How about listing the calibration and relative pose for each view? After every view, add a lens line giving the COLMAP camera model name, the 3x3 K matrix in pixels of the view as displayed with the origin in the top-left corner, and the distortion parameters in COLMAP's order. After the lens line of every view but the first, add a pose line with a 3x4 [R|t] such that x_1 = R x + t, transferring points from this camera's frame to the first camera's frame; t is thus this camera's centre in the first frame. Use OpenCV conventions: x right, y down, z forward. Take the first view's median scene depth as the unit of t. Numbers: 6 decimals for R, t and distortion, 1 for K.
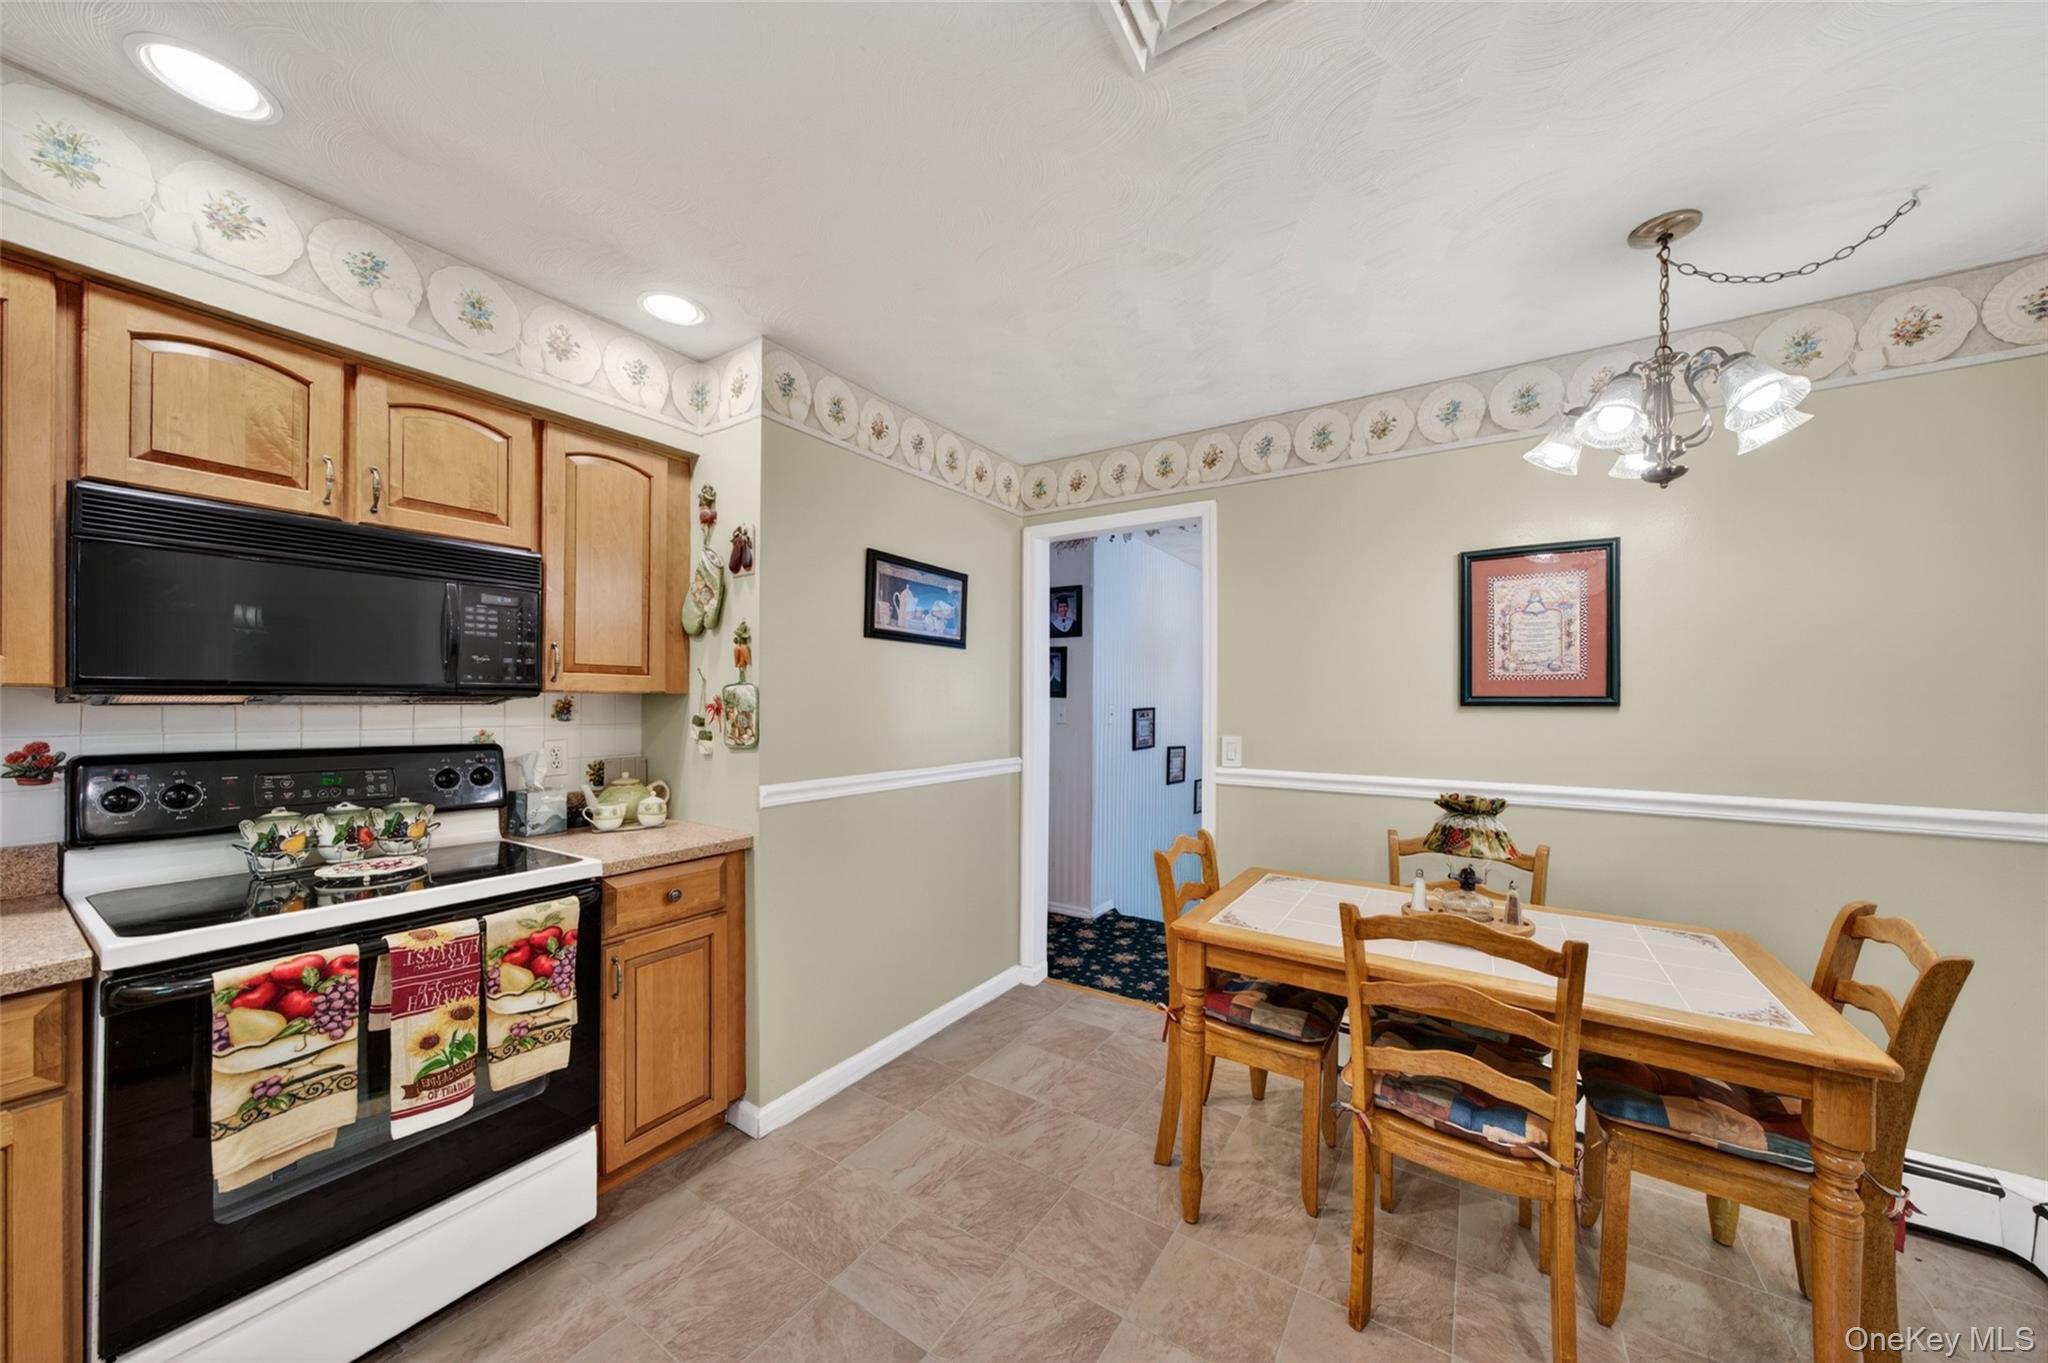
lens RADIAL K [[707.0, 0, 1024.2], [0, 707.0, 702.1], [0, 0, 1]] dist [-0.000712, -0.000039]
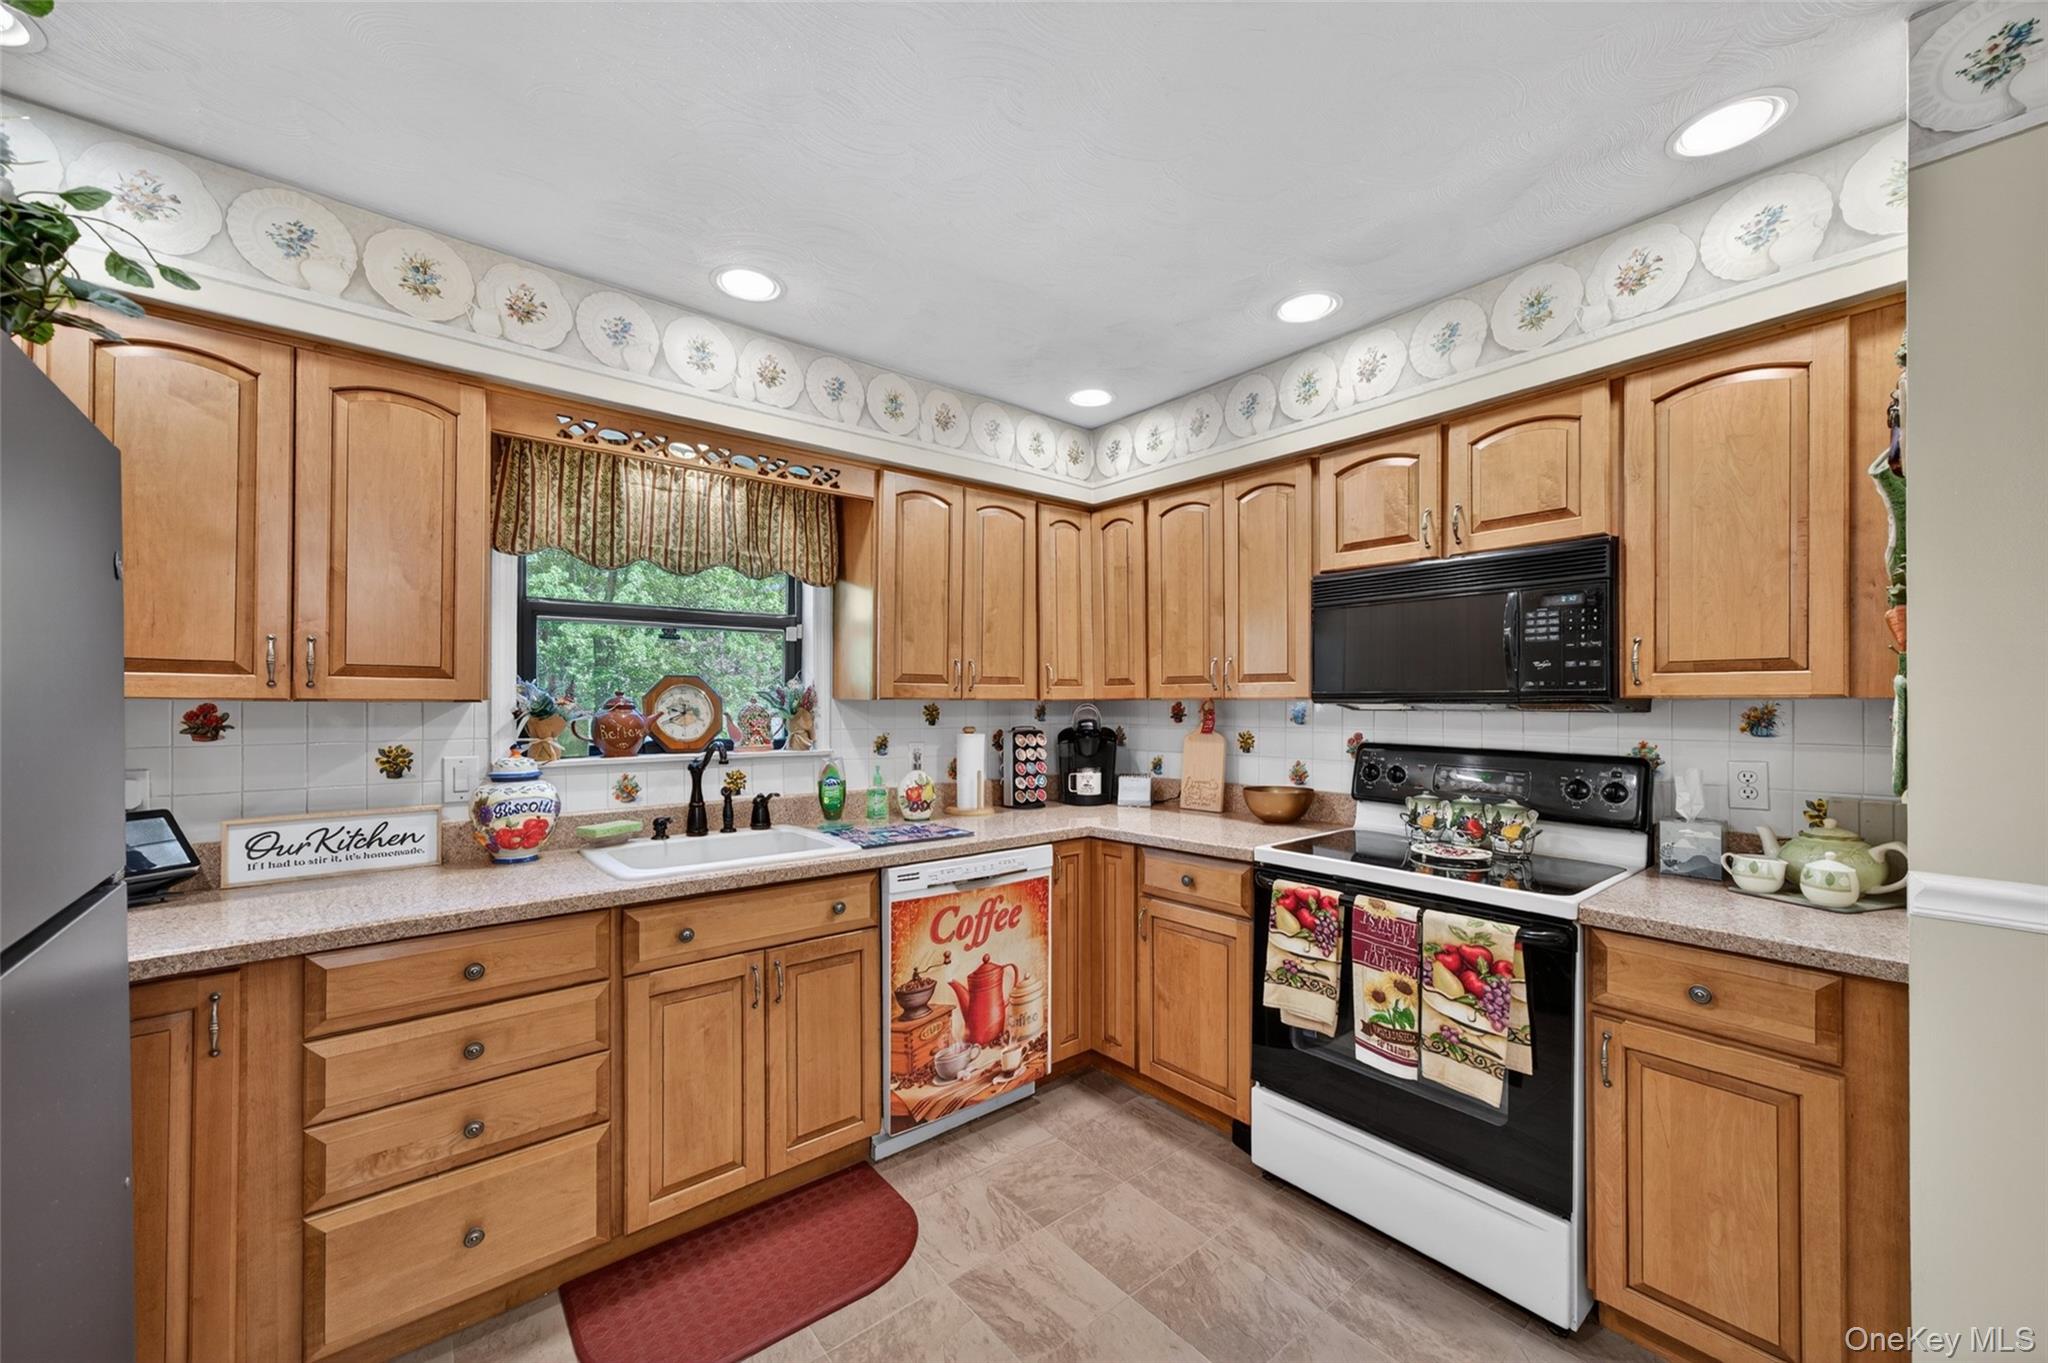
lens RADIAL K [[781.1, 0, 1043.1], [0, 781.1, 710.5], [0, 0, 1]] dist [0.001439, 0.000796]
pose [[-0.288630, 0.001741, -0.957439, 0.509226], [-0.009334, 0.999946, 0.004632, 0.003296], [0.957395, 0.010274, -0.288598, 0.751989]]
